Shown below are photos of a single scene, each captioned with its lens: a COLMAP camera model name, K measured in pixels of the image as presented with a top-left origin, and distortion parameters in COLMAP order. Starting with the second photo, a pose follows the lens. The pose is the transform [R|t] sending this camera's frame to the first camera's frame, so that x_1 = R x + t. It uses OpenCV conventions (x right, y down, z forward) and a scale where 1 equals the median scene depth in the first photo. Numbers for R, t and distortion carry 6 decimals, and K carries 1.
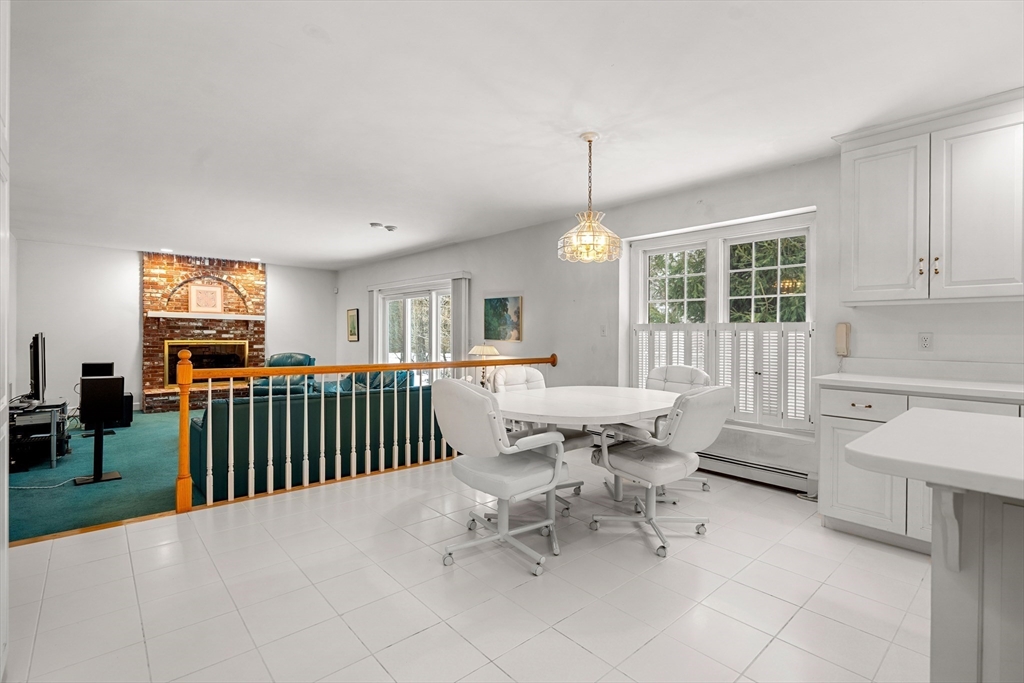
lens RADIAL K [[468.5, 0, 511.1], [0, 468.5, 337.5], [0, 0, 1]] dist [-0.001179, -0.001616]
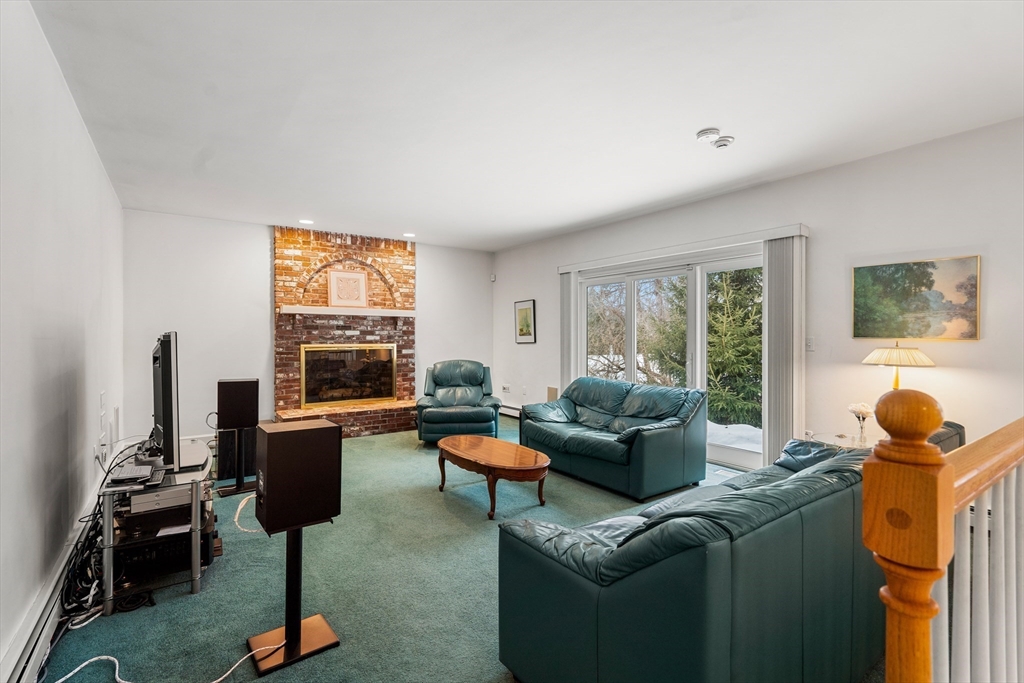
lens RADIAL K [[468.5, 0, 511.1], [0, 468.5, 337.6], [0, 0, 1]] dist [-0.001179, -0.001616]
pose [[0.993484, -0.010976, -0.113444, -0.319221], [0.010674, 0.999938, -0.003275, 0.001071], [0.113473, 0.002043, 0.993539, 0.292201]]
